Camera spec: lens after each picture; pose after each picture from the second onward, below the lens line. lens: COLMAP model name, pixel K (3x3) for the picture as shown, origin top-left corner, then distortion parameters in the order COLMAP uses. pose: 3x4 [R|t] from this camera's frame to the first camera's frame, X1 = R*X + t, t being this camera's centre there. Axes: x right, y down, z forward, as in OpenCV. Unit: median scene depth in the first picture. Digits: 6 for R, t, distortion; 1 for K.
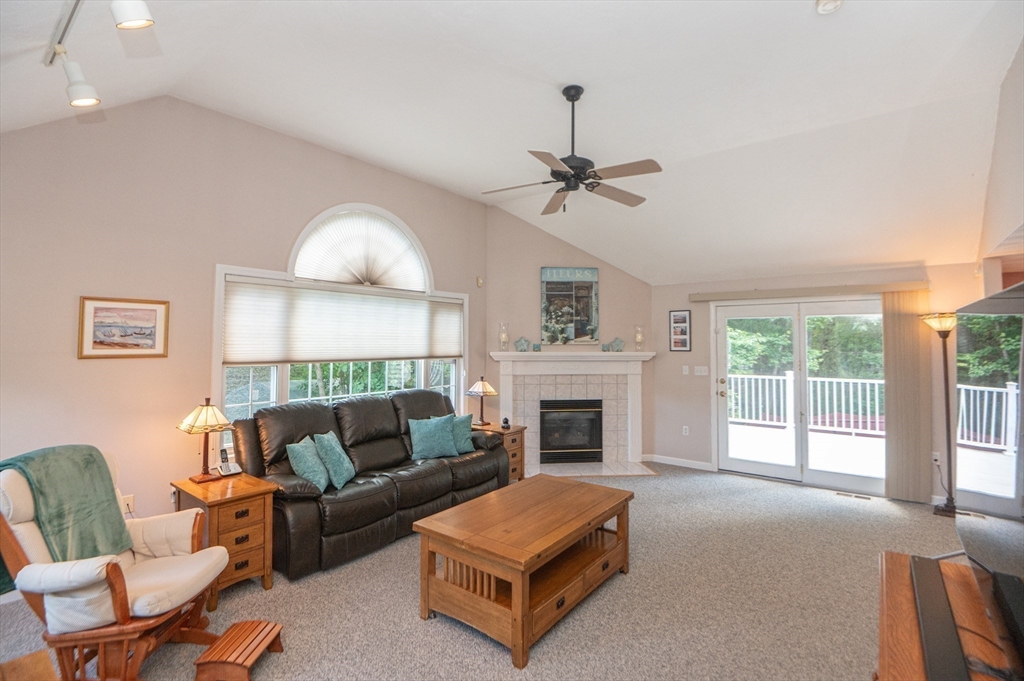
lens RADIAL K [[471.9, 0, 517.4], [0, 471.9, 327.6], [0, 0, 1]] dist [-0.001445, -0.026847]
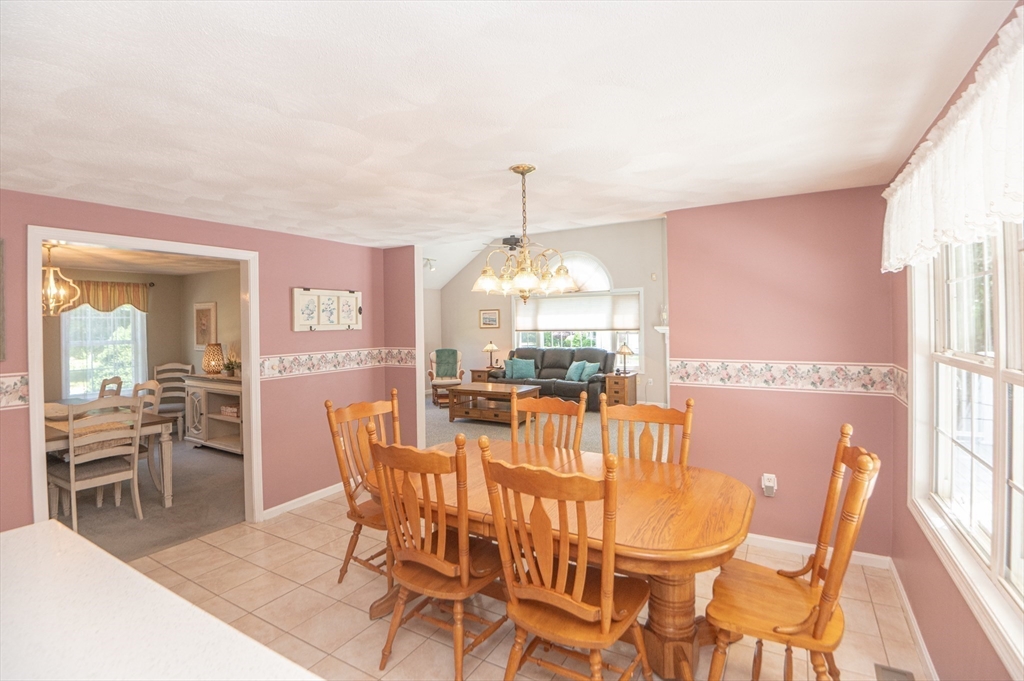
lens RADIAL K [[471.9, 0, 517.4], [0, 471.9, 327.6], [0, 0, 1]] dist [-0.001445, -0.026847]
pose [[0.135317, -0.002535, -0.990799, 1.508545], [0.046461, 0.998913, 0.003789, 0.036026], [0.989712, -0.046546, 0.135288, 0.479635]]
